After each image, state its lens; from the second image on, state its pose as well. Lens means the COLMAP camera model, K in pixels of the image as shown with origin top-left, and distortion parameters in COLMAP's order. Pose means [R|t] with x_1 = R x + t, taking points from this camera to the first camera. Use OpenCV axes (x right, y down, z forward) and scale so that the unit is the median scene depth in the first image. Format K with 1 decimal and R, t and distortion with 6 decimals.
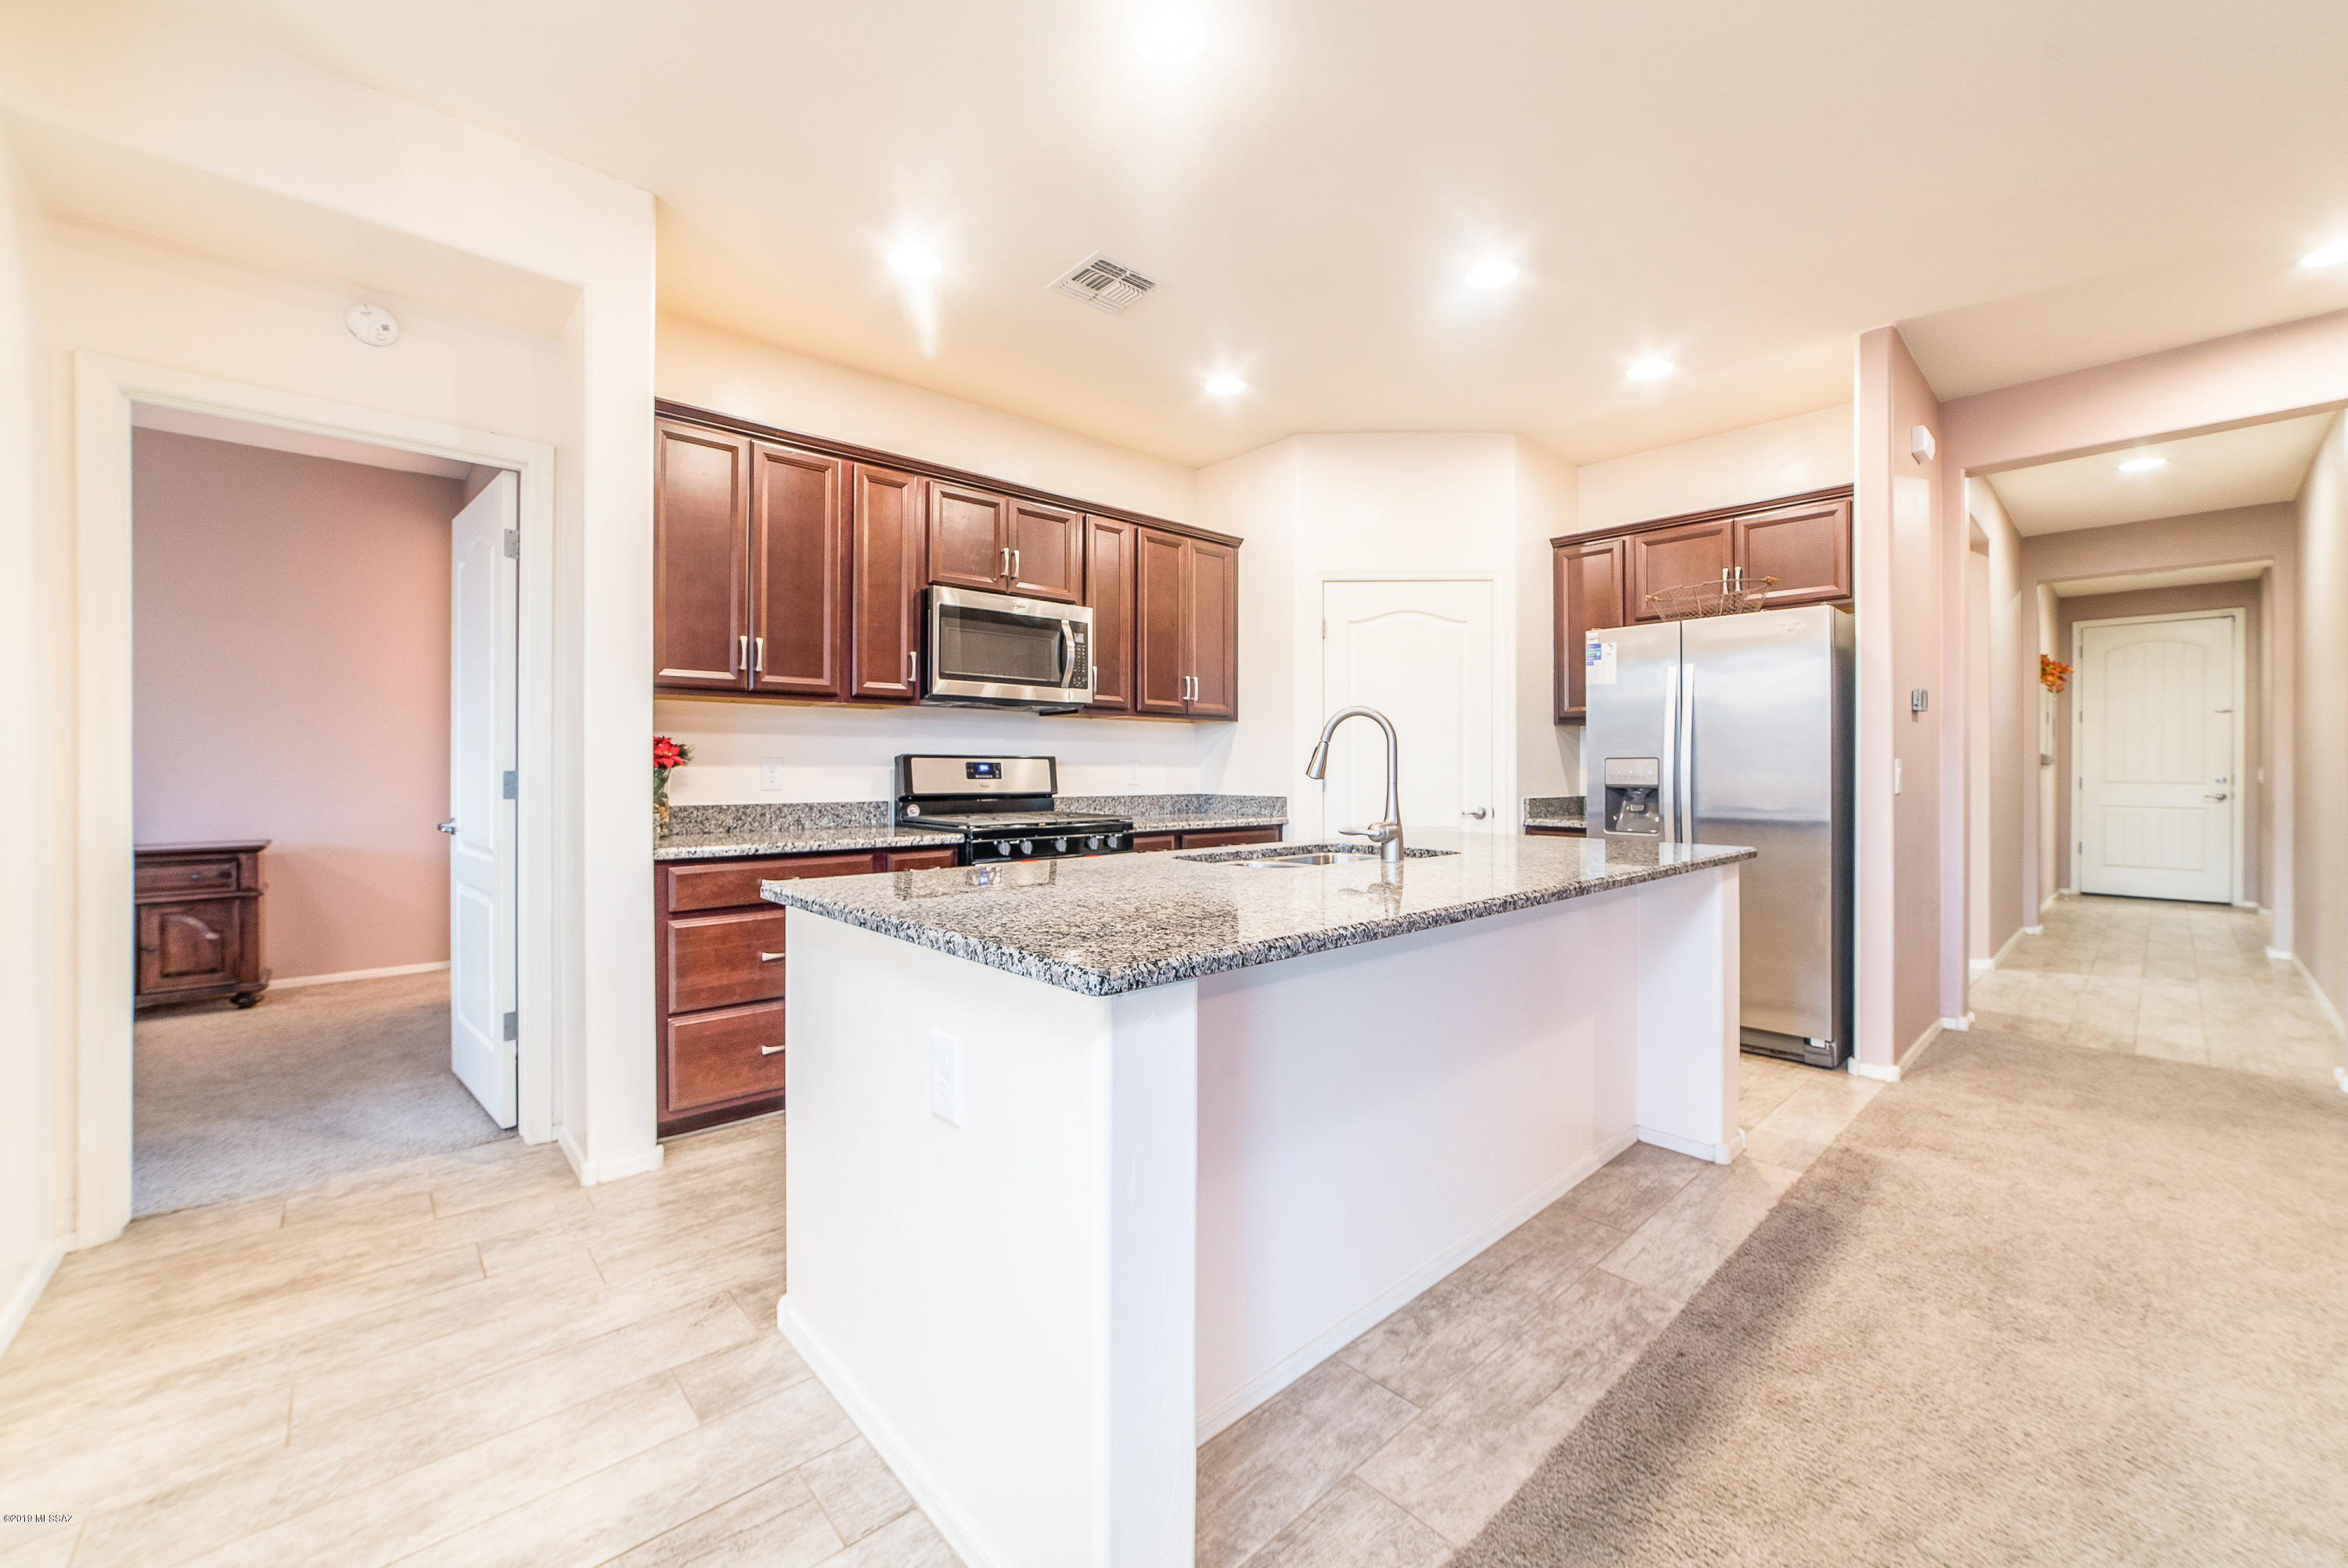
lens RADIAL K [[913.4, 0, 1172.0], [0, 913.4, 763.0], [0, 0, 1]] dist [-0.008379, 0.003584]
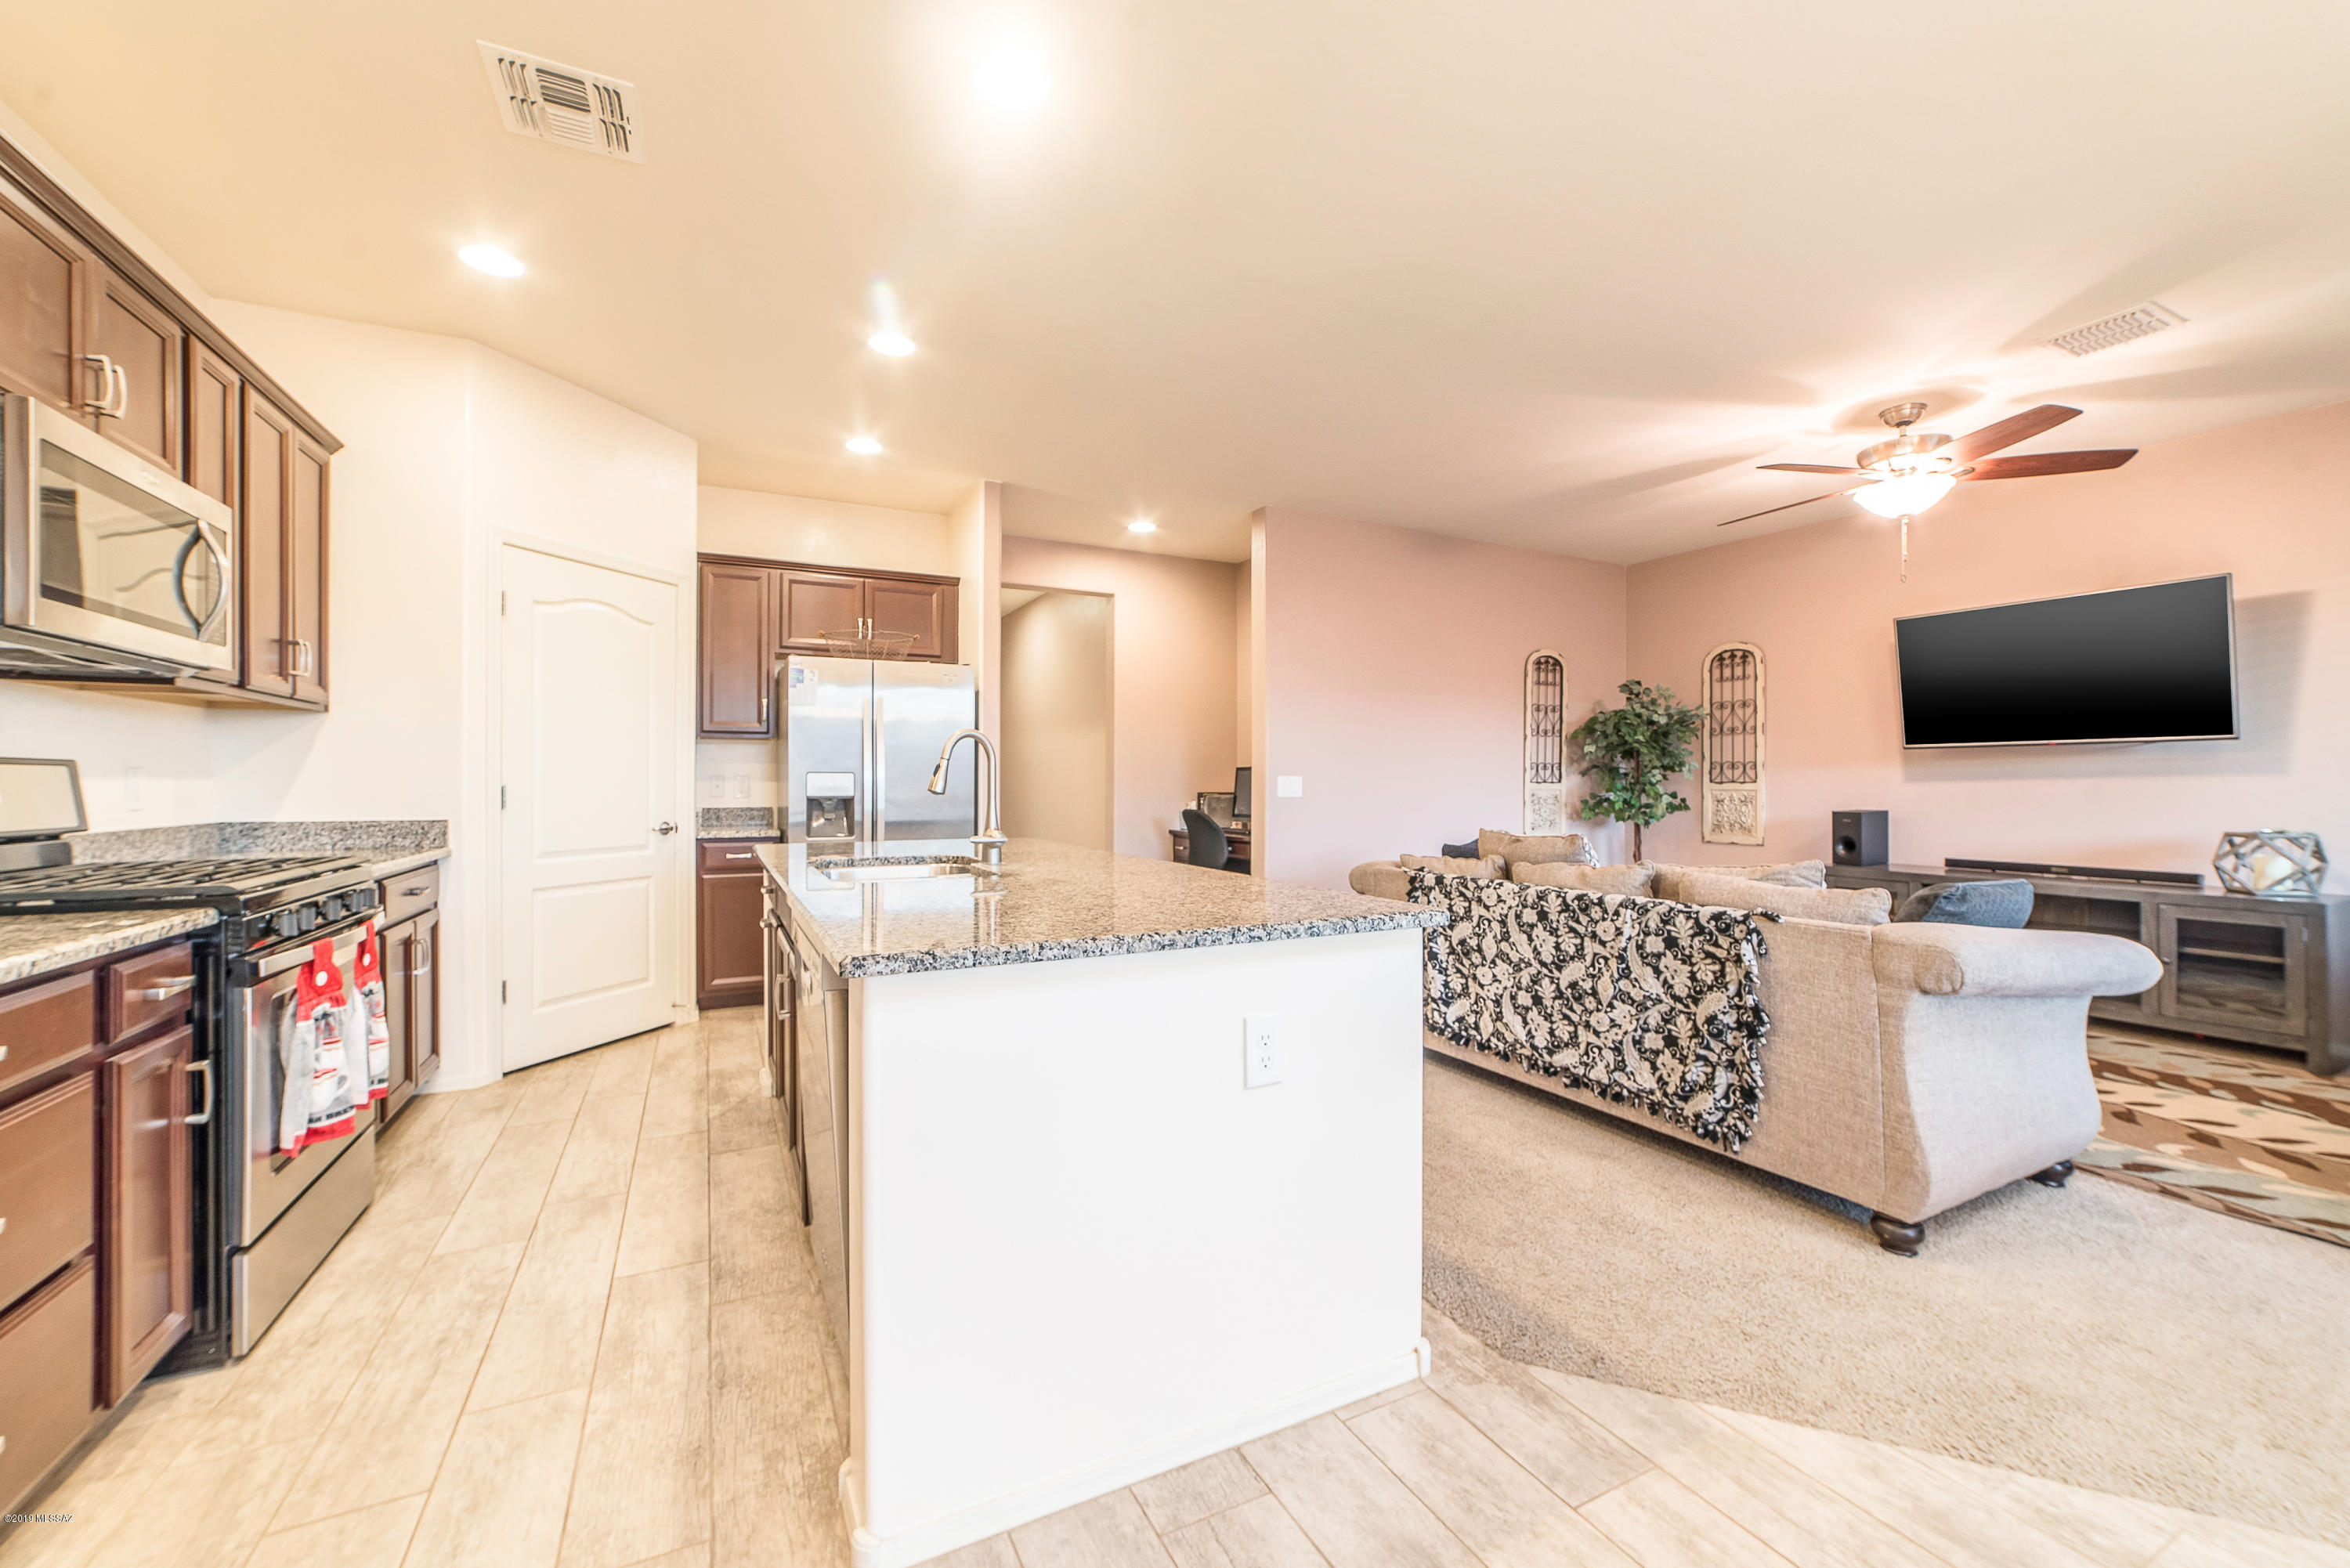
lens RADIAL K [[914.2, 0, 1152.0], [0, 914.2, 783.8], [0, 0, 1]] dist [-0.008379, 0.003584]
pose [[0.284549, -0.005906, 0.958643, -0.509943], [-0.001332, 0.999978, 0.006556, 0.002422], [-0.958661, -0.003143, 0.284535, 0.293818]]
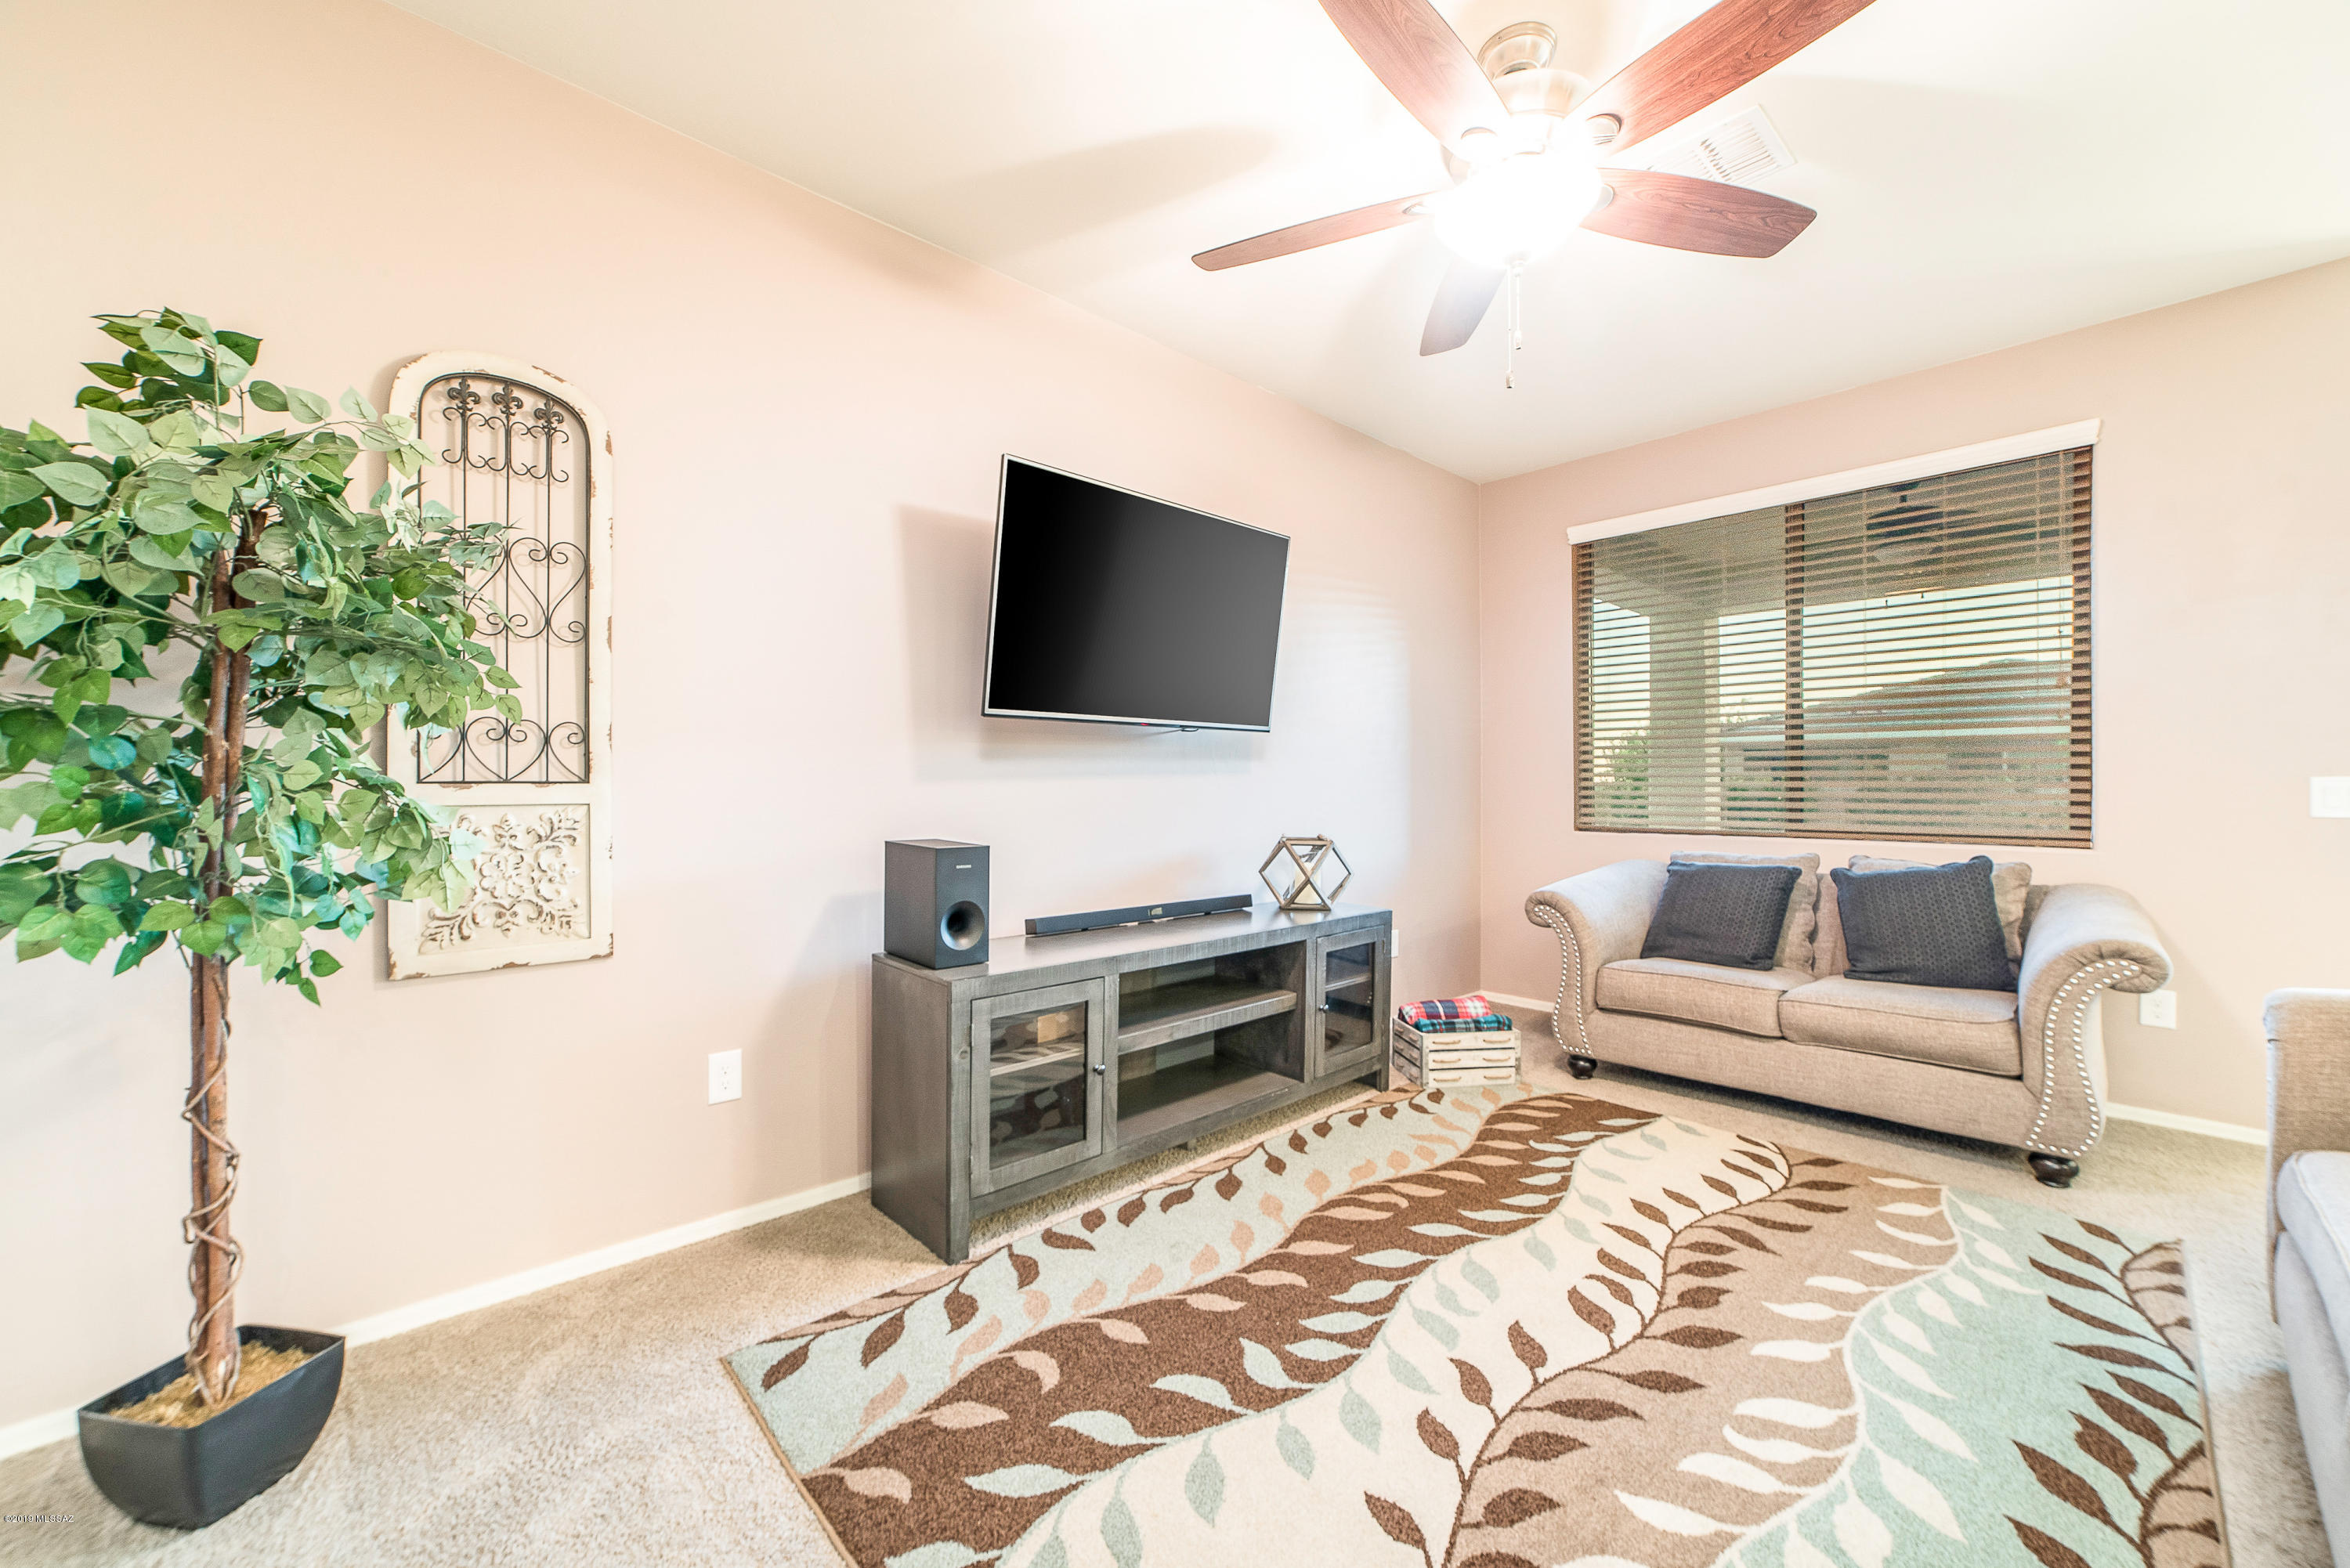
lens RADIAL K [[914.2, 0, 1195.1], [0, 914.2, 795.7], [0, 0, 1]] dist [-0.008379, 0.003584]
pose [[-0.999730, -0.008873, -0.021469, 0.827601], [-0.008955, 0.999953, 0.003732, 0.010354], [0.021435, 0.003923, -0.999763, 0.304335]]
